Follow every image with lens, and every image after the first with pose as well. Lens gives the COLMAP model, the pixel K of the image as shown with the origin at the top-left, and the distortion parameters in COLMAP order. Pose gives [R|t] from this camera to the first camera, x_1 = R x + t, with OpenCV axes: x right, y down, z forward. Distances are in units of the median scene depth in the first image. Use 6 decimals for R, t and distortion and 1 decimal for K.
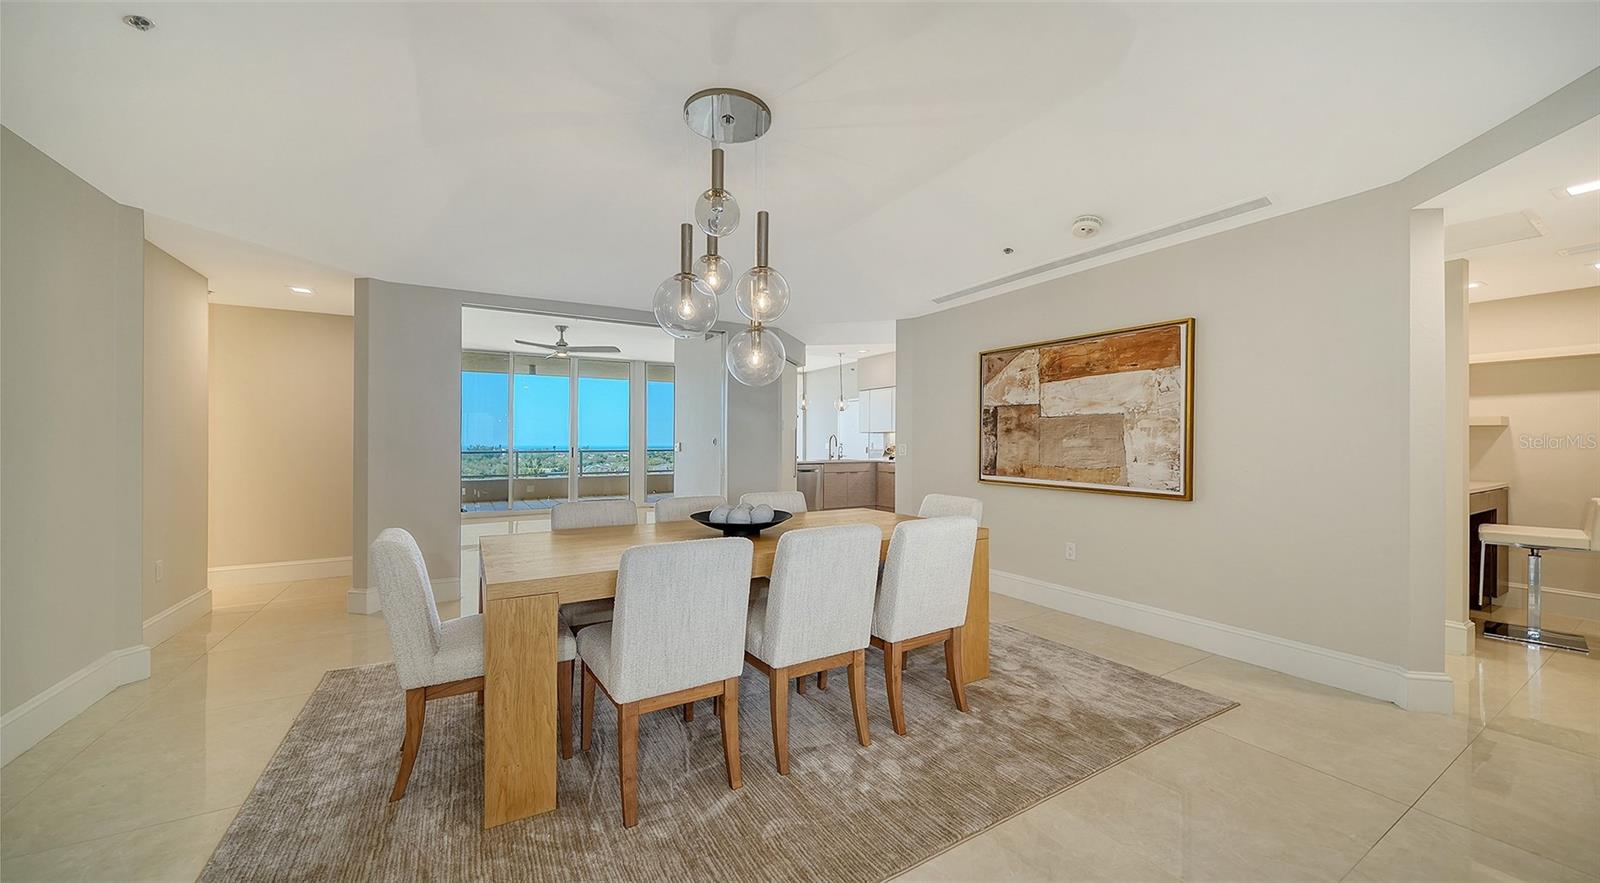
lens RADIAL K [[561.7, 0, 827.5], [0, 561.7, 442.4], [0, 0, 1]] dist [-0.000349, 0.000092]
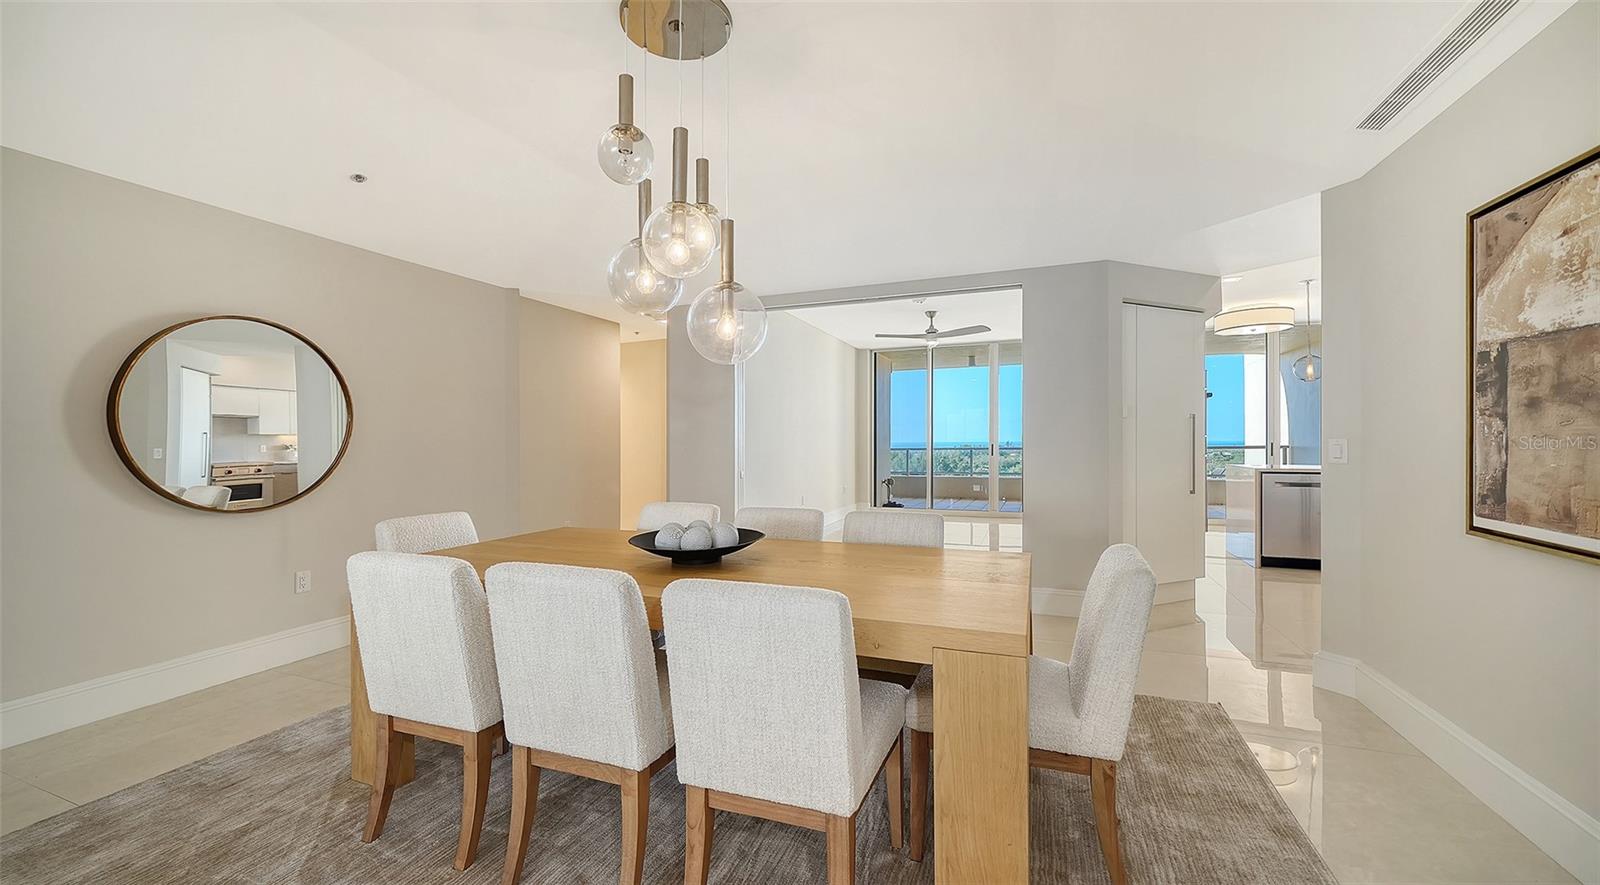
lens RADIAL K [[631.8, 0, 798.0], [0, 631.8, 439.3], [0, 0, 1]] dist [0.013096, 0.000095]
pose [[0.593878, -0.002022, -0.804553, 0.370159], [0.002797, 0.999996, -0.000448, 0.001897], [0.804551, -0.001984, 0.593881, 0.348889]]
